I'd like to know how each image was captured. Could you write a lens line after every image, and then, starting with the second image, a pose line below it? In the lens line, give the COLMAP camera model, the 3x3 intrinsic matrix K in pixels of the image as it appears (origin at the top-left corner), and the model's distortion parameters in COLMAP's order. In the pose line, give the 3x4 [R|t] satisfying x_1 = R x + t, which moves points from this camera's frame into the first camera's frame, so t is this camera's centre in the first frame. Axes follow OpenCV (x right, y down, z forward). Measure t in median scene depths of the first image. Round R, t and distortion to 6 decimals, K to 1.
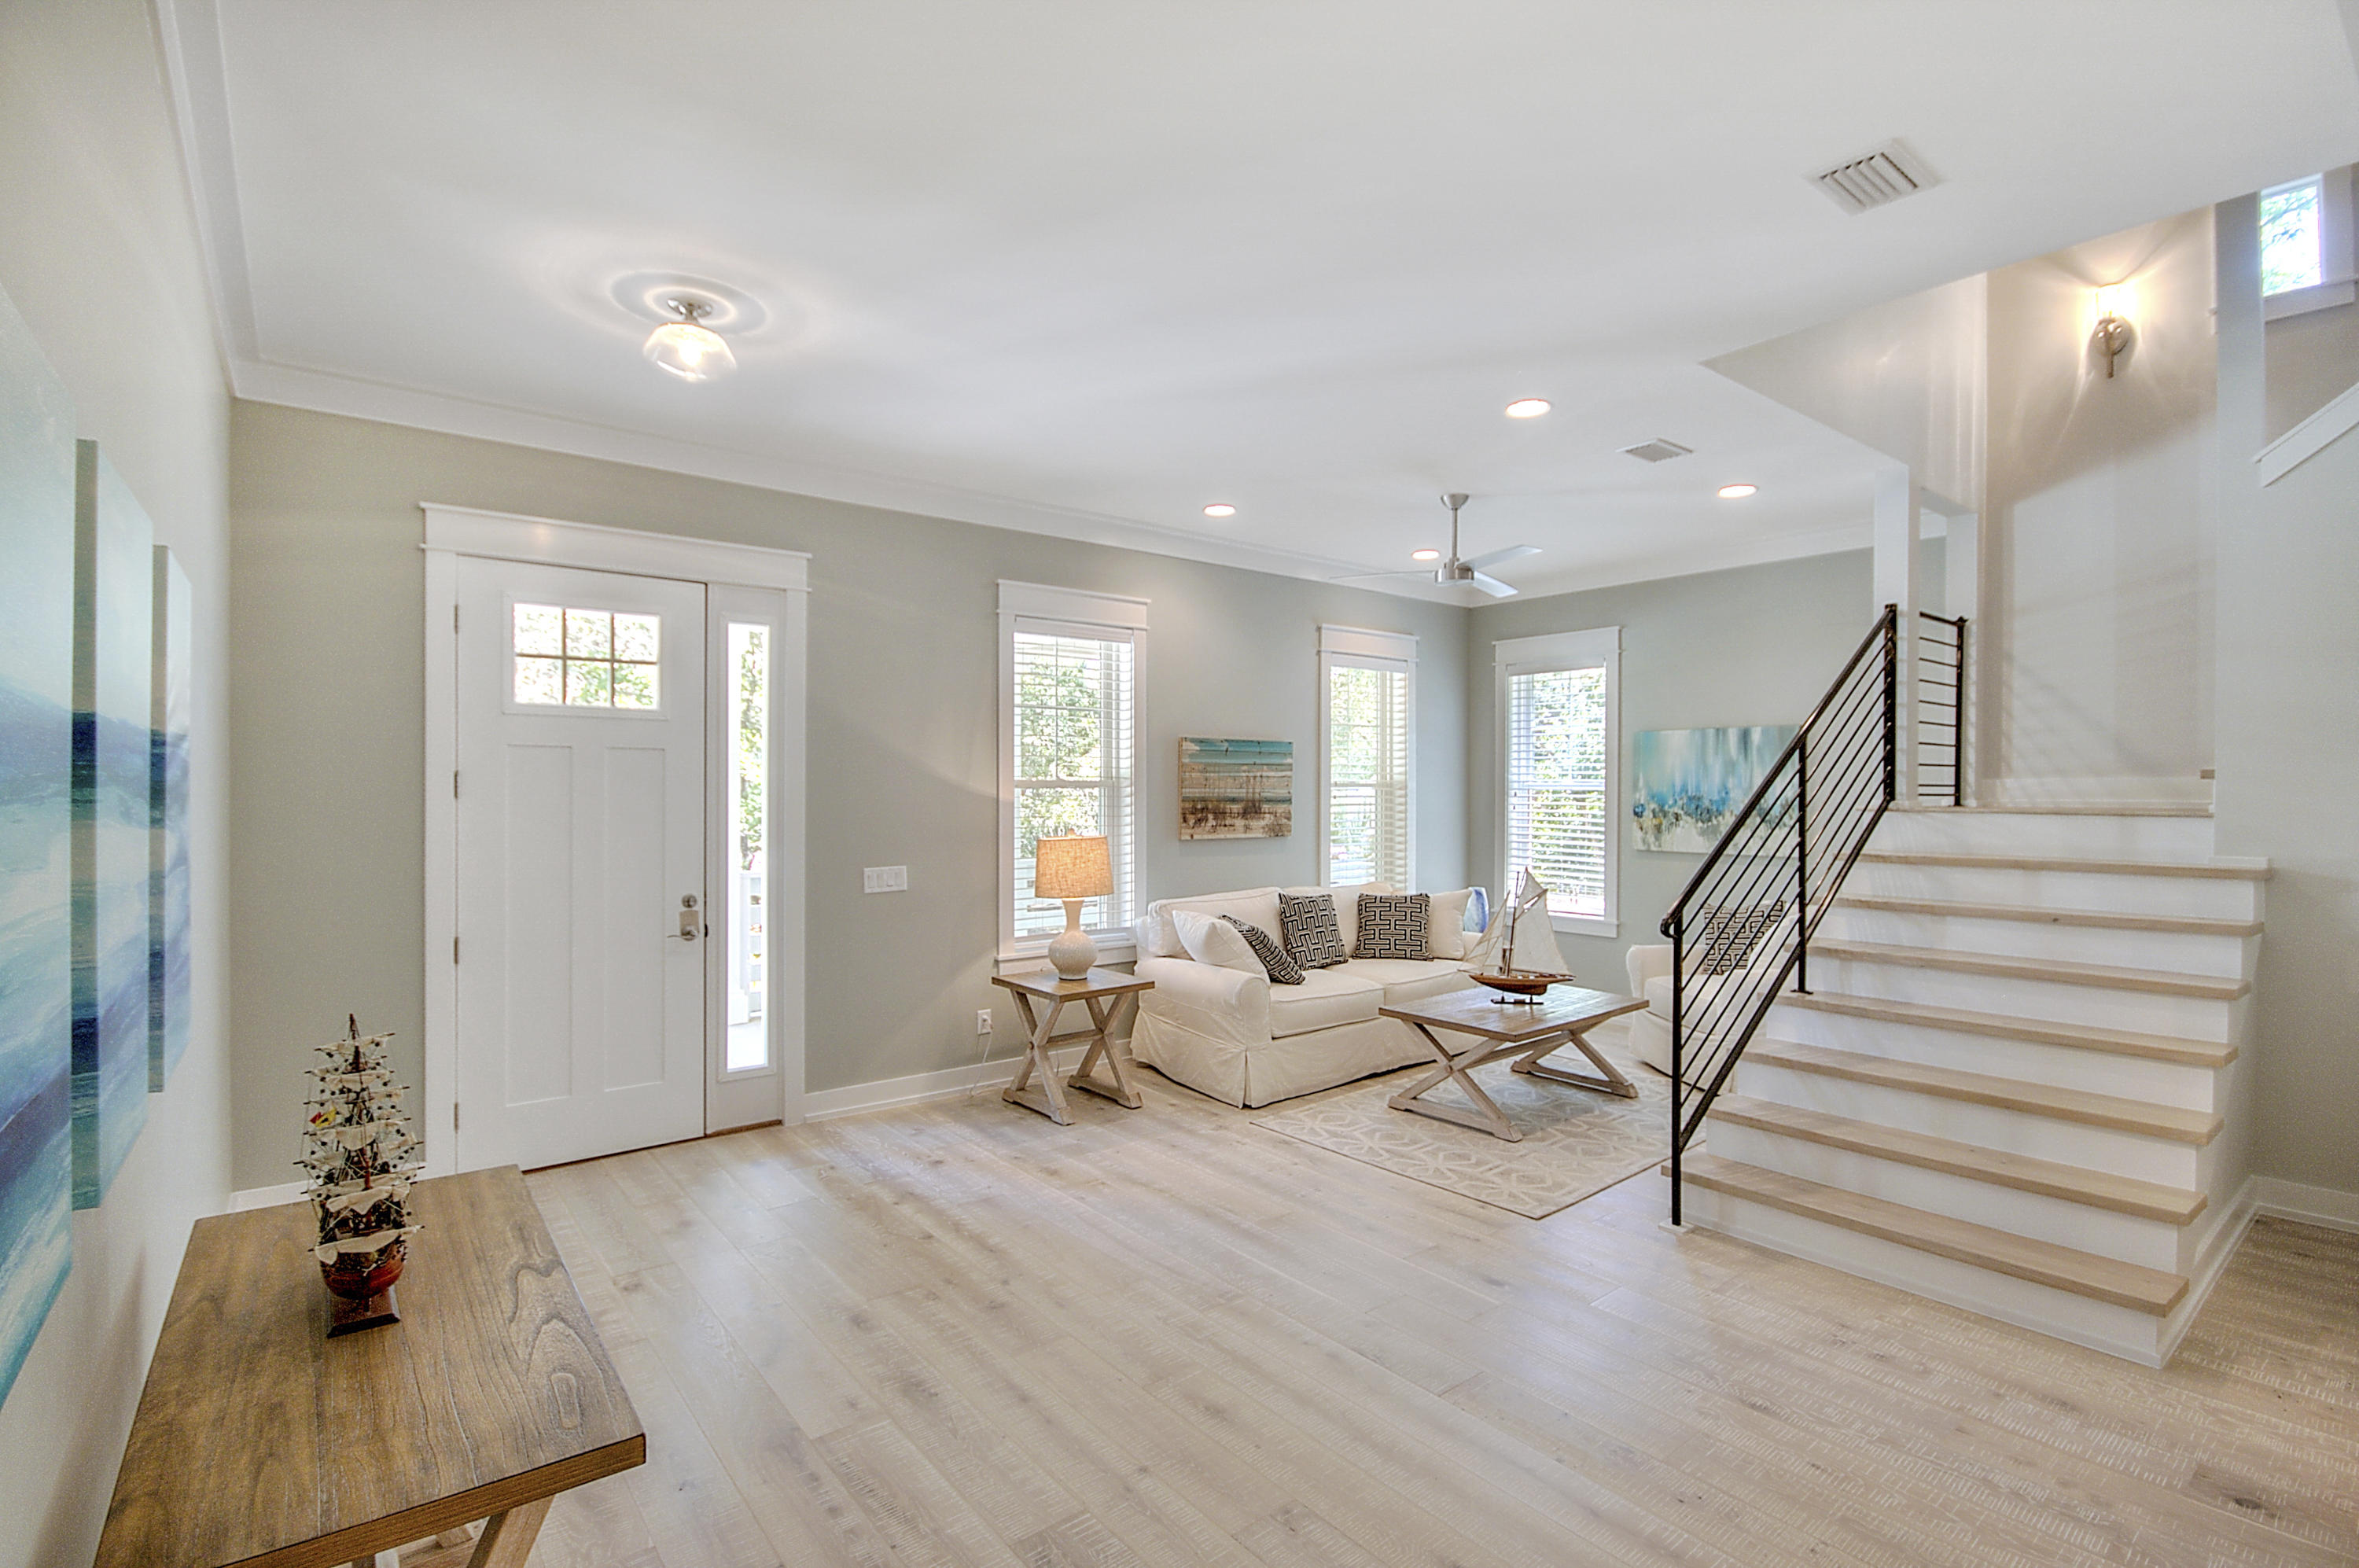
lens RADIAL K [[1091.0, 0, 1184.9], [0, 1091.0, 796.6], [0, 0, 1]] dist [0.000994, -0.007615]
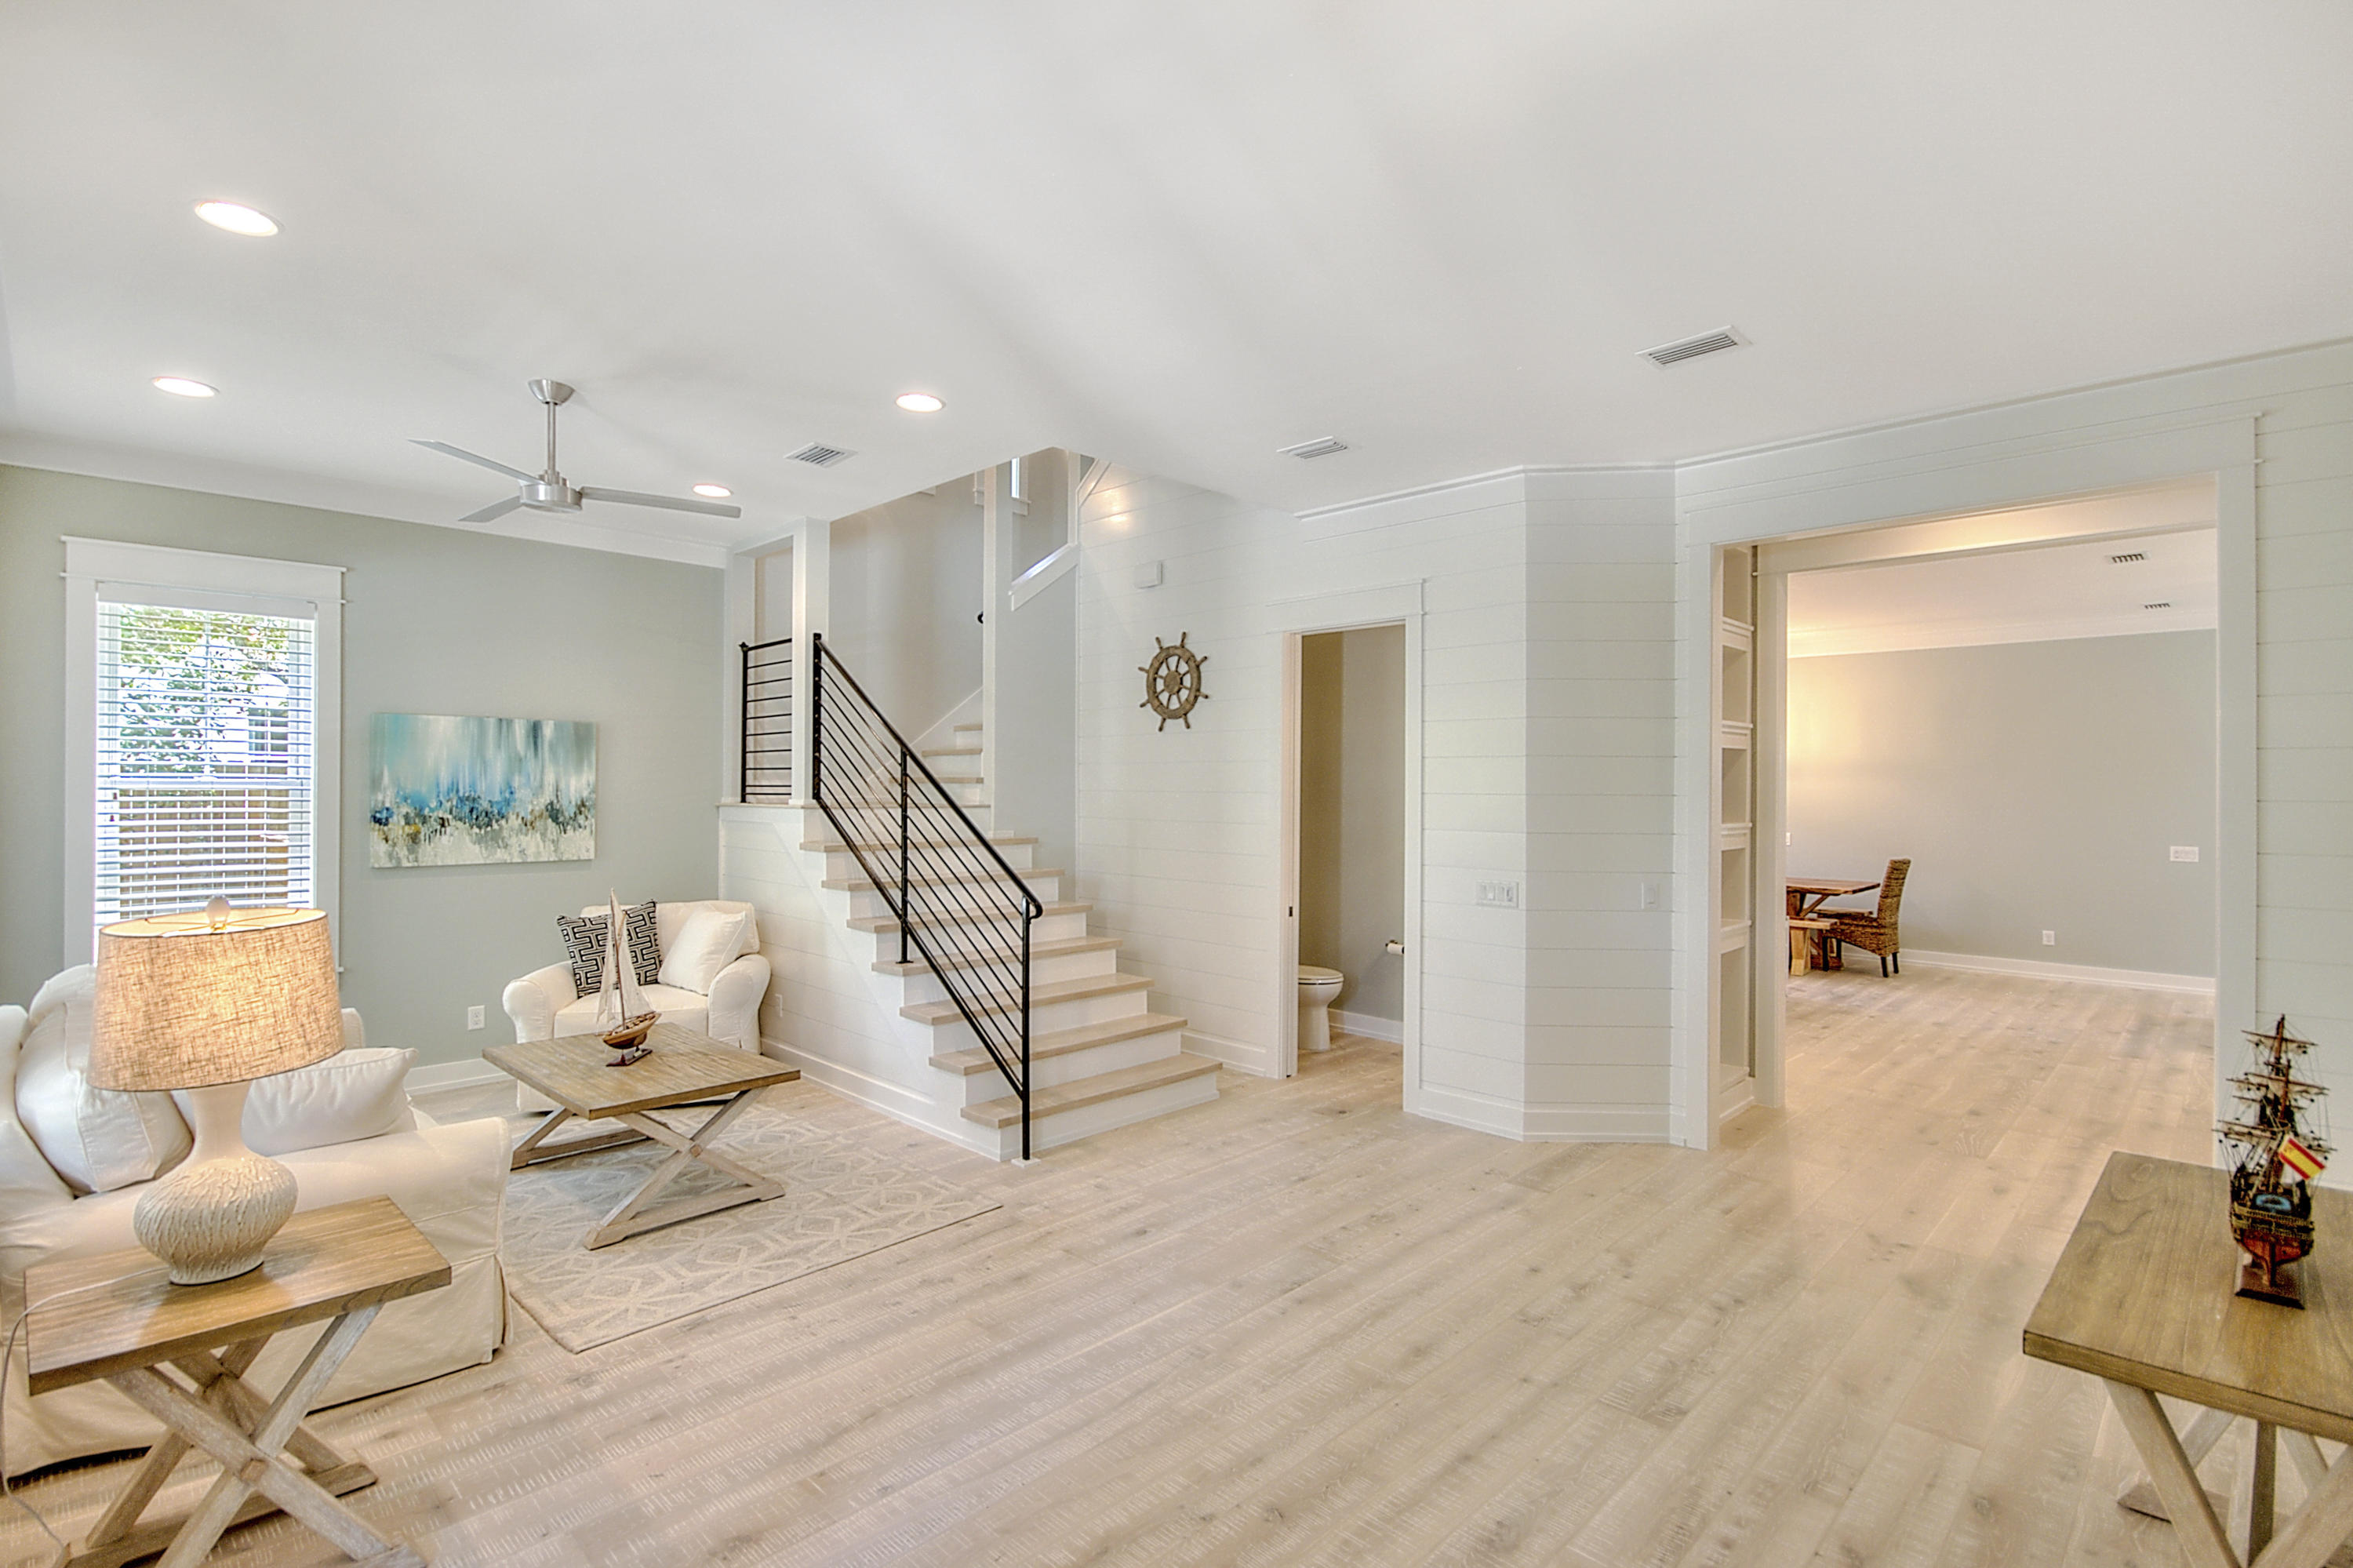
lens RADIAL K [[1088.3, 0, 1183.8], [0, 1088.3, 790.7], [0, 0, 1]] dist [0.000994, -0.007615]
pose [[-0.115079, -0.005917, 0.993339, -0.441296], [0.001800, 0.999979, 0.006165, -0.009553], [-0.993355, 0.002497, -0.115066, 0.572368]]
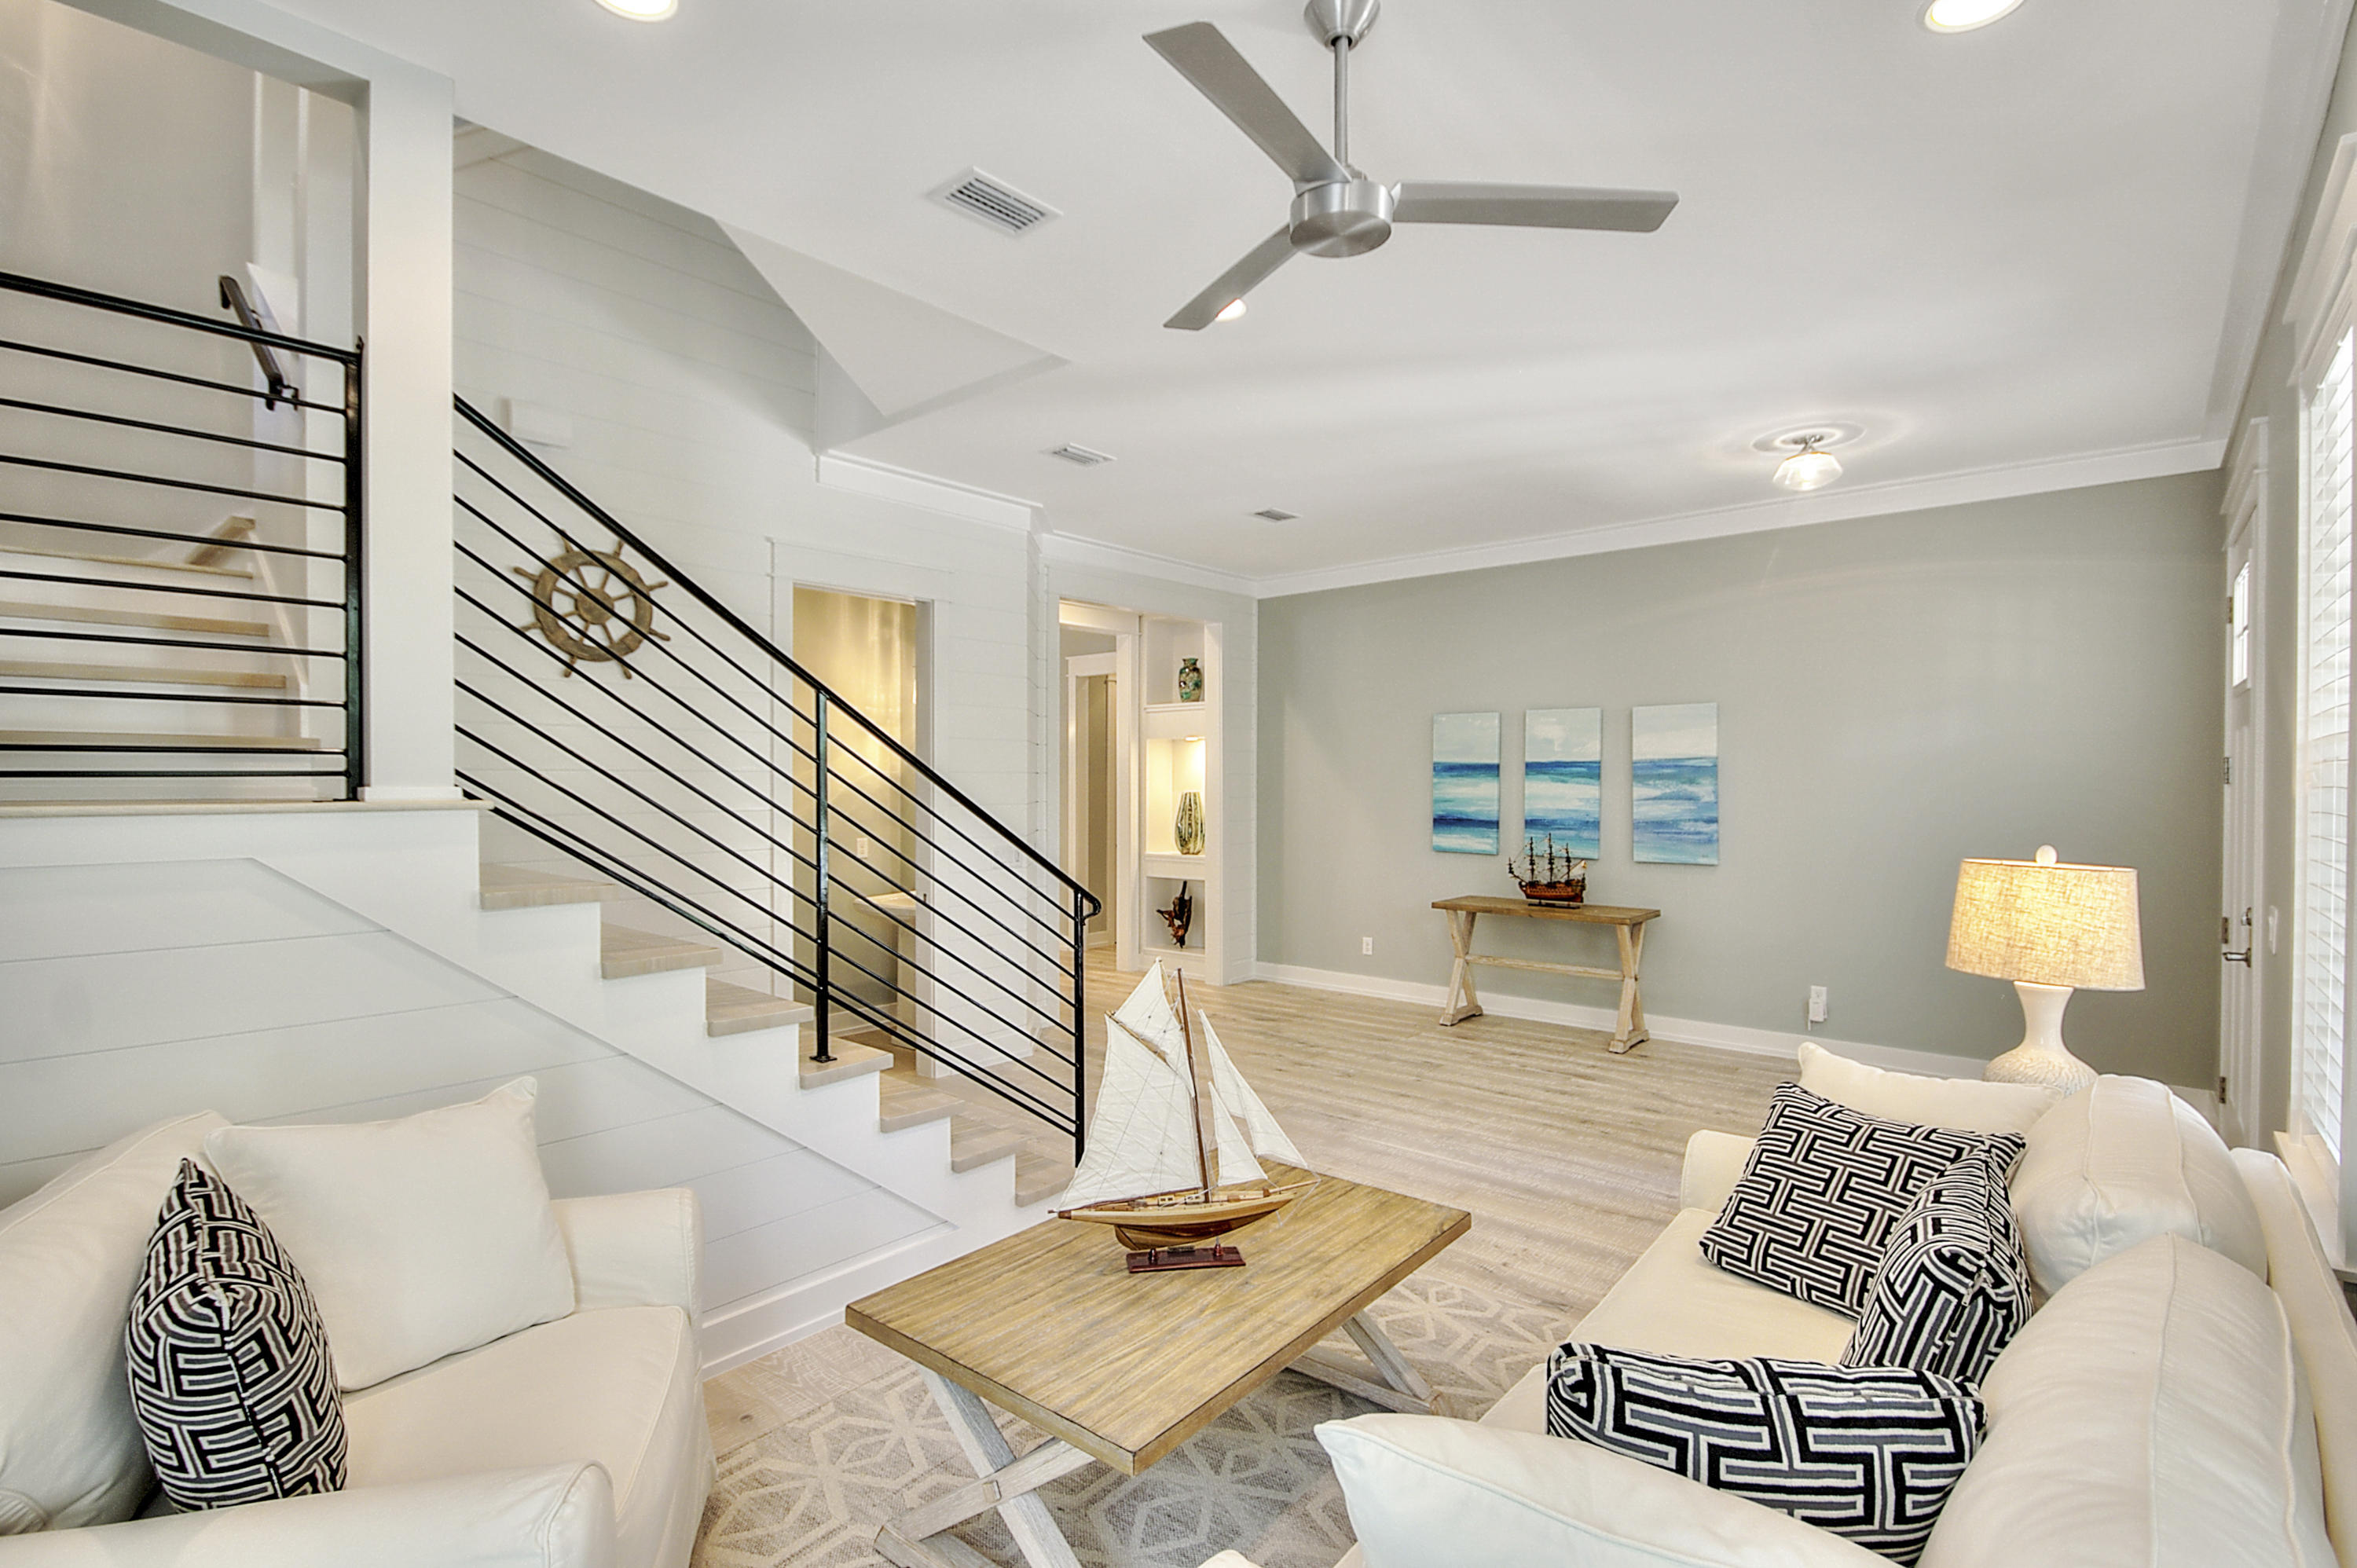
lens RADIAL K [[1090.0, 0, 1172.8], [0, 1090.0, 771.1], [0, 0, 1]] dist [0.000994, -0.007615]
pose [[-0.984982, -0.004923, -0.172585, 0.319719], [-0.005083, 0.999987, 0.000485, -0.003788], [0.172580, 0.001355, -0.984995, 1.182024]]
